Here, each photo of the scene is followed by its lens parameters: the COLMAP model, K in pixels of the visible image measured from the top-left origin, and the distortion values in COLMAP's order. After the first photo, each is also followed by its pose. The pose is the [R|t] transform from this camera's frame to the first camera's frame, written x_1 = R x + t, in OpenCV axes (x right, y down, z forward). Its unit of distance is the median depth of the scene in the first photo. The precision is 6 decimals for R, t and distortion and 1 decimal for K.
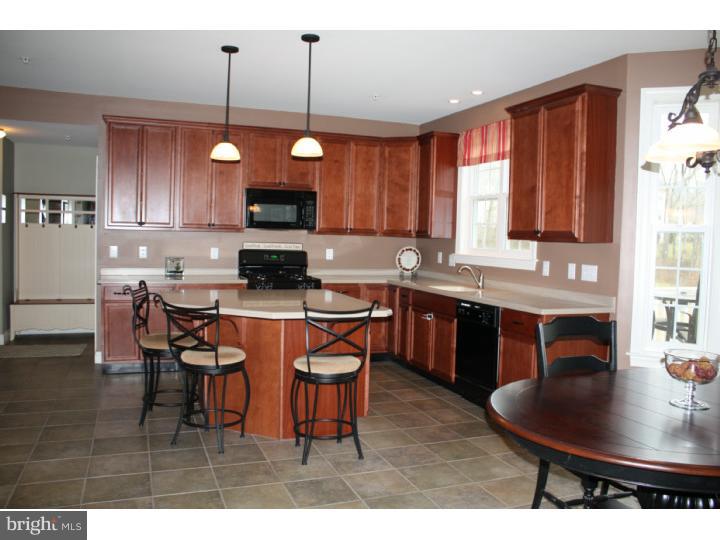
lens RADIAL K [[614.2, 0, 373.8], [0, 614.2, 261.7], [0, 0, 1]] dist [-0.144568, 0.111991]
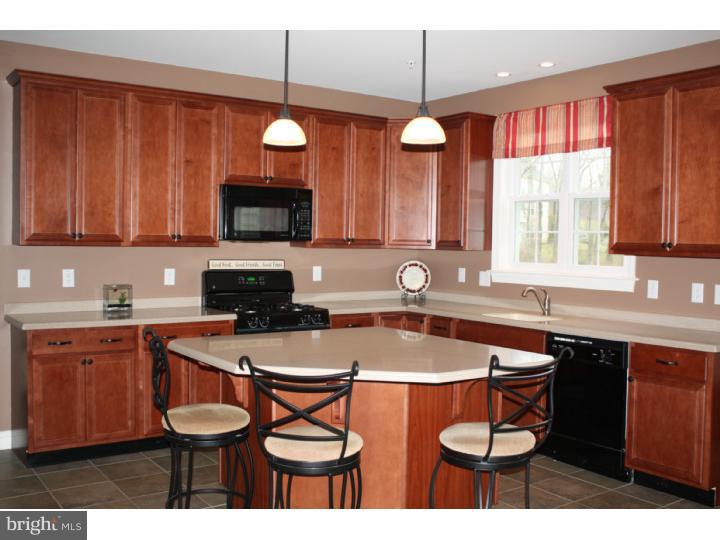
lens RADIAL K [[745.9, 0, 373.4], [0, 745.9, 261.8], [0, 0, 1]] dist [-0.081136, 0.020634]
pose [[0.970288, -0.018791, 0.241223, -0.250282], [0.020567, 0.999777, -0.004847, -0.022933], [-0.241078, 0.009664, 0.970458, 0.120293]]
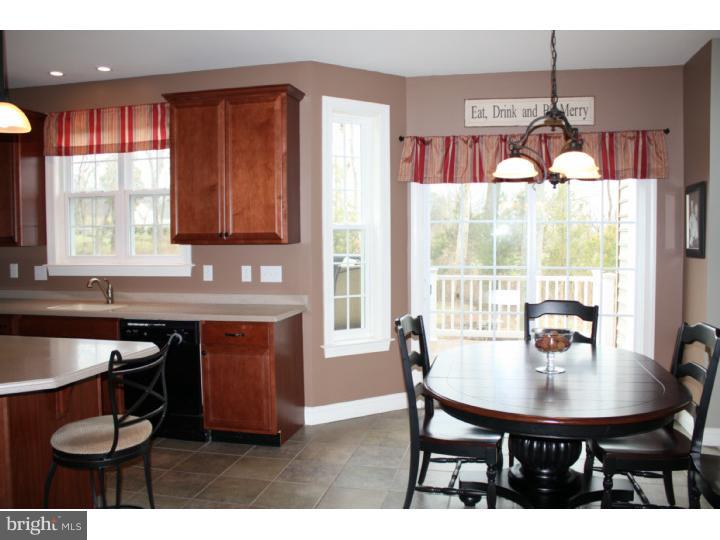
lens RADIAL K [[614.2, 0, 373.8], [0, 614.2, 261.7], [0, 0, 1]] dist [-0.144568, 0.111991]
pose [[0.562380, -0.070079, 0.823904, -0.277421], [0.059132, 0.997260, 0.044462, -0.026684], [-0.824762, 0.023715, 0.564983, 0.215782]]
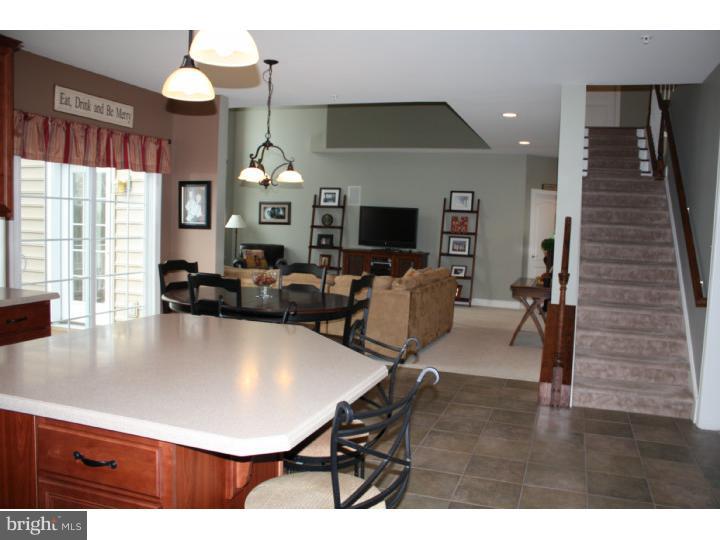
lens RADIAL K [[614.2, 0, 373.8], [0, 614.2, 261.7], [0, 0, 1]] dist [-0.144568, 0.111991]
pose [[-0.763800, -0.101812, 0.637373, -0.441431], [-0.032872, 0.992336, 0.119120, -0.060478], [-0.644615, 0.070032, -0.761293, 0.908458]]
